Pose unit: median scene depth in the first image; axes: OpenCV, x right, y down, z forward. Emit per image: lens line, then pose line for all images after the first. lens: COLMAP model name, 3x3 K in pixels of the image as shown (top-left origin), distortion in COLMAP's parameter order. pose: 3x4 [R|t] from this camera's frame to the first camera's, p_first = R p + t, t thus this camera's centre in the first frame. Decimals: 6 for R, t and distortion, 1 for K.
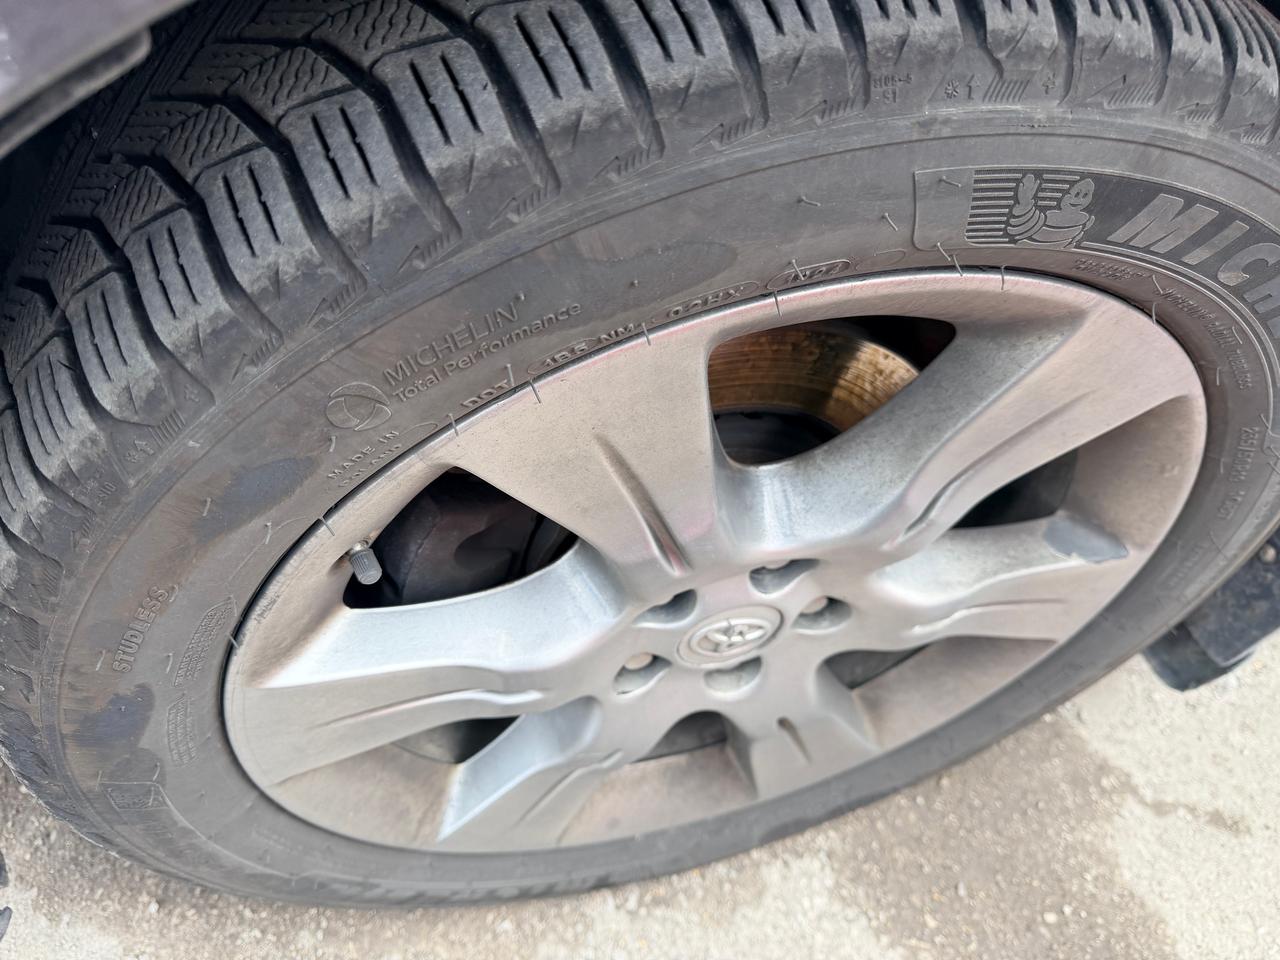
lens RADIAL K [[900.8, 0, 640.2], [0, 900.8, 478.5], [0, 0, 1]] dist [-0.004260, 0.000187]
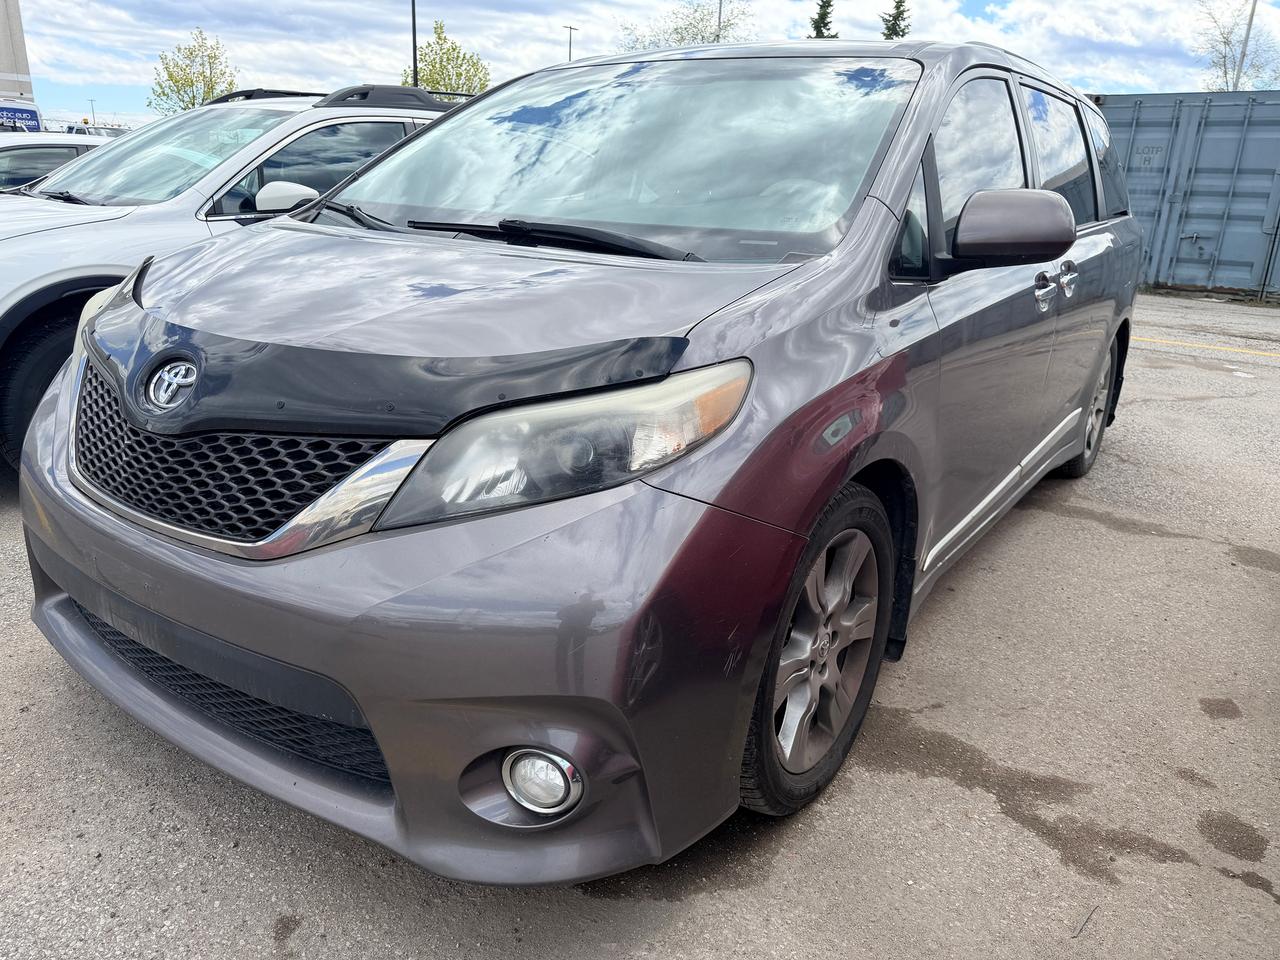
lens RADIAL K [[900.8, 0, 640.5], [0, 900.8, 480.3], [0, 0, 1]] dist [-0.004260, 0.000187]
pose [[0.772005, -0.277775, 0.571708, -1.638927], [0.523591, 0.787861, -0.324234, 0.296238], [-0.360362, 0.549651, 0.753673, -1.289398]]
